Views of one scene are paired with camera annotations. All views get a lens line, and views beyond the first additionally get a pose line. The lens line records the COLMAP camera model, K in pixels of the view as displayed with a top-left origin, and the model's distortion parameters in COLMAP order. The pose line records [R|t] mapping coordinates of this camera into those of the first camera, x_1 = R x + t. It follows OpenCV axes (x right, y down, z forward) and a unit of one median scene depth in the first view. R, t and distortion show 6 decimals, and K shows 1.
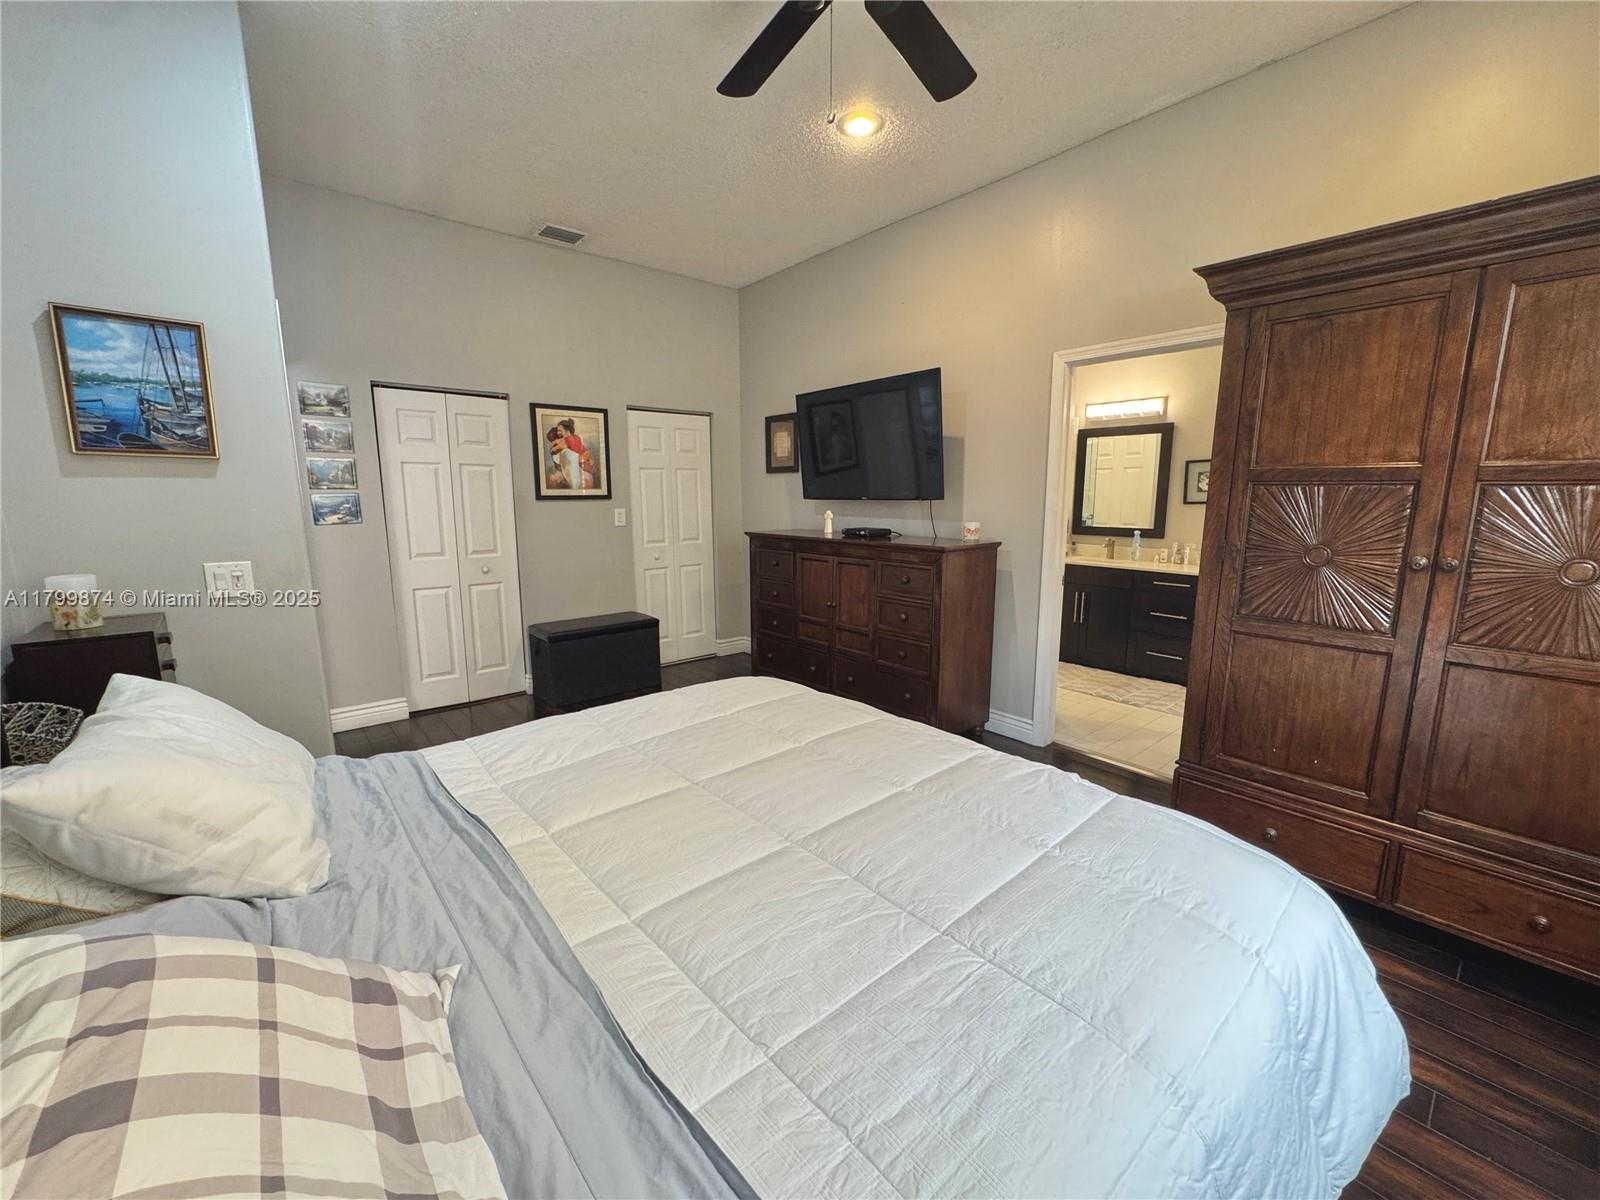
lens RADIAL K [[640.4, 0, 800.5], [0, 640.4, 594.5], [0, 0, 1]] dist [-0.002463, -0.000071]
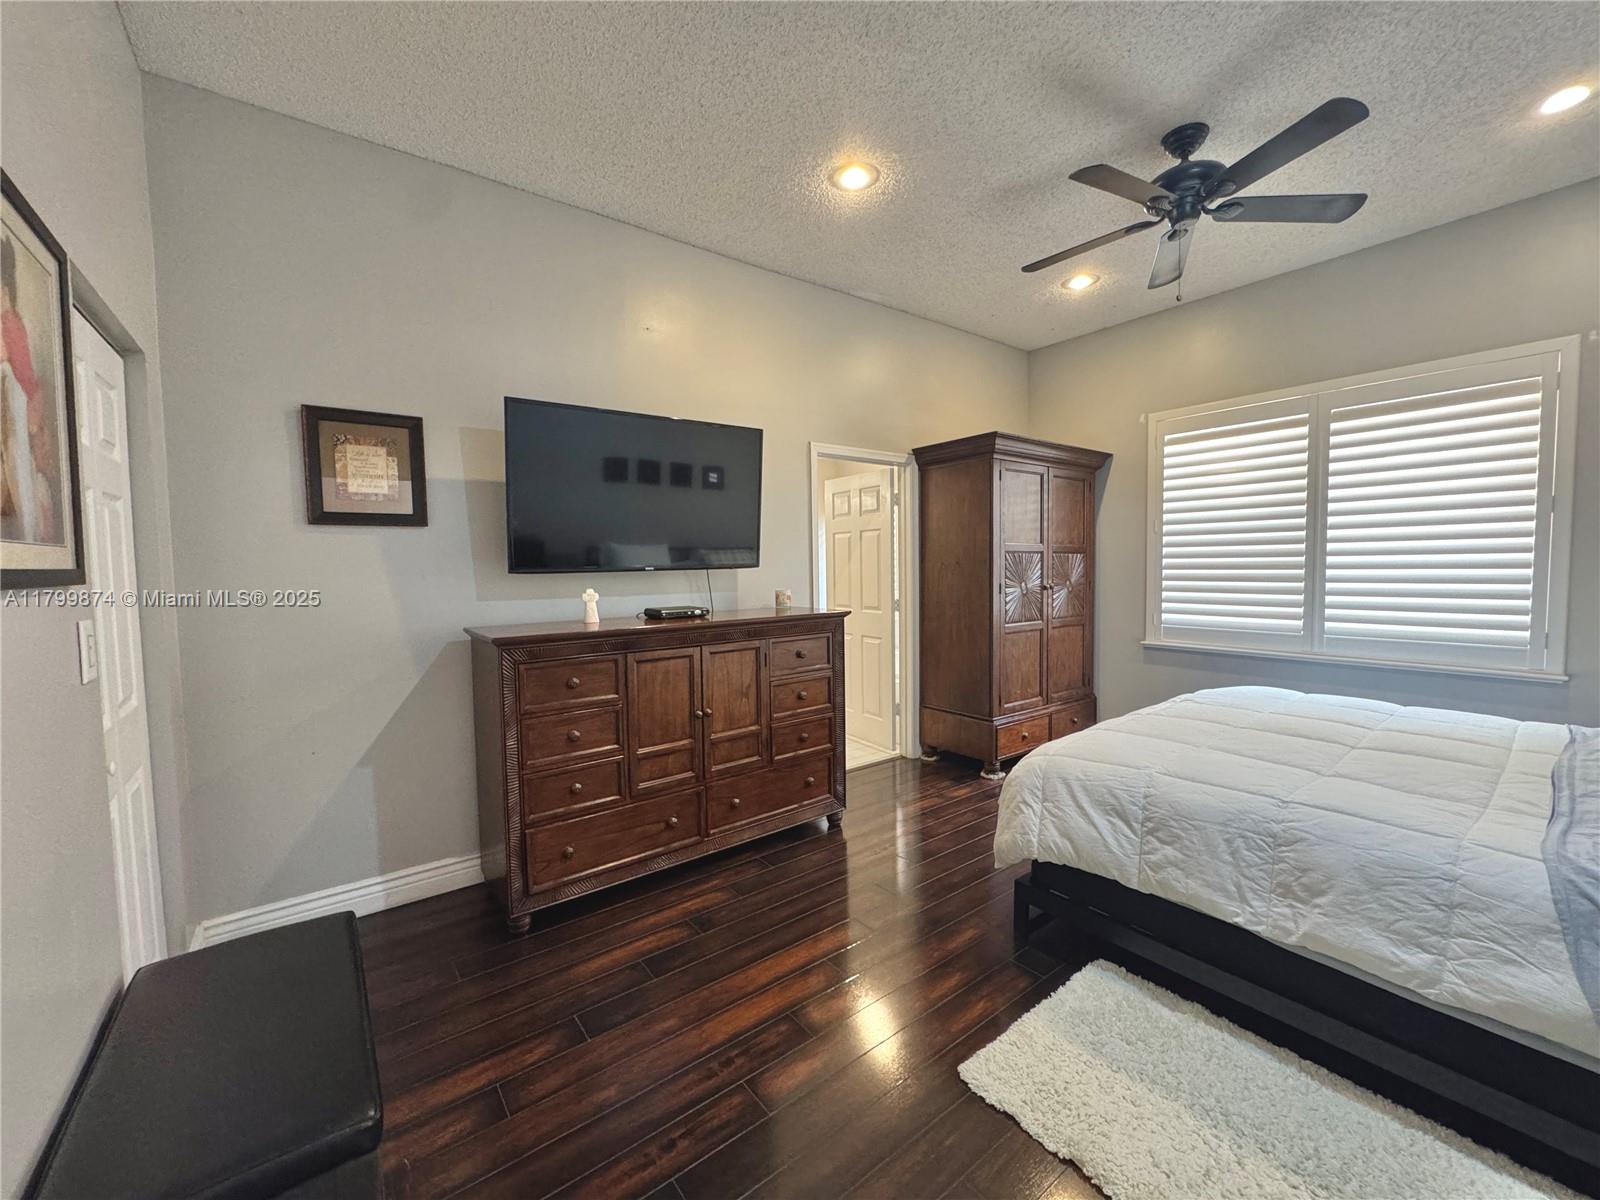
lens RADIAL K [[640.4, 0, 800.5], [0, 640.4, 602.5], [0, 0, 1]] dist [-0.002463, -0.000071]
pose [[0.065337, -0.056003, 0.996291, -0.705679], [0.177603, 0.983135, 0.043616, -0.128493], [-0.981931, 0.174095, 0.074182, 0.884323]]
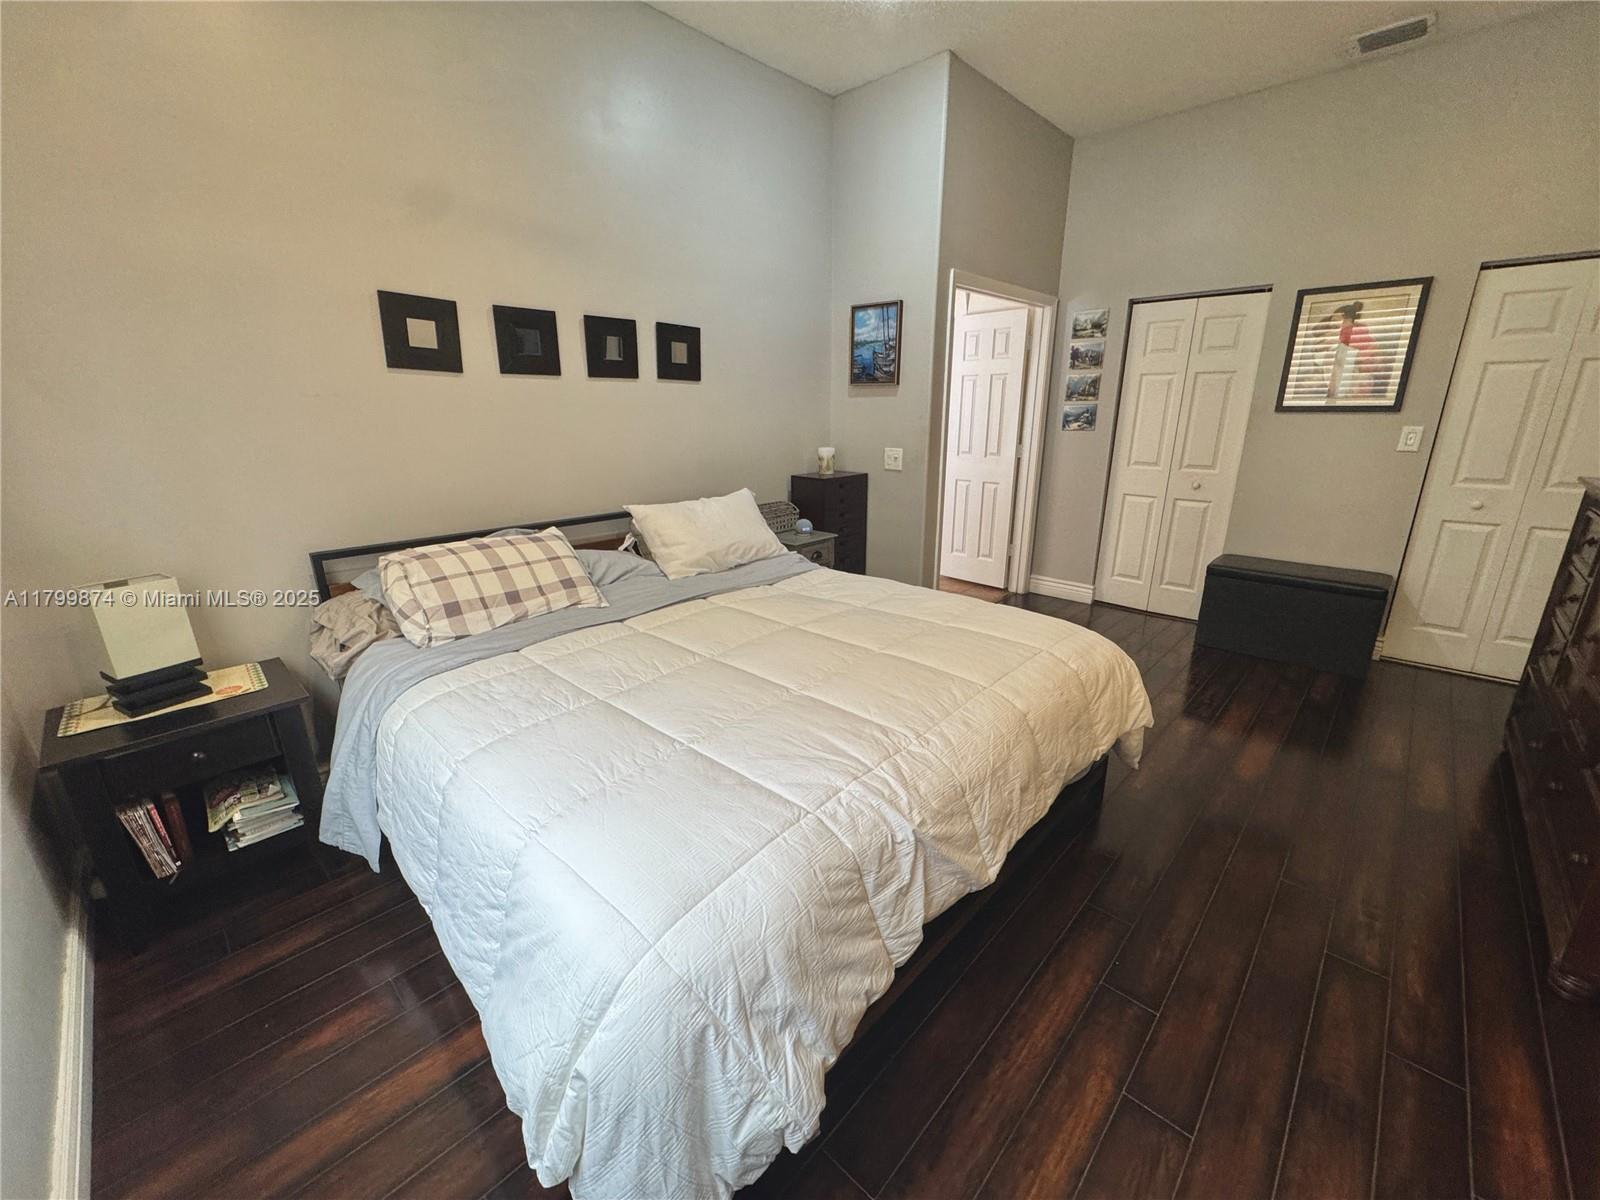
lens RADIAL K [[640.4, 0, 799.1], [0, 640.4, 597.0], [0, 0, 1]] dist [-0.002463, -0.000071]
pose [[0.096796, 0.287904, -0.952755, 0.484771], [-0.149809, 0.950559, 0.272020, -0.060879], [0.983965, 0.116400, 0.135141, 0.352788]]
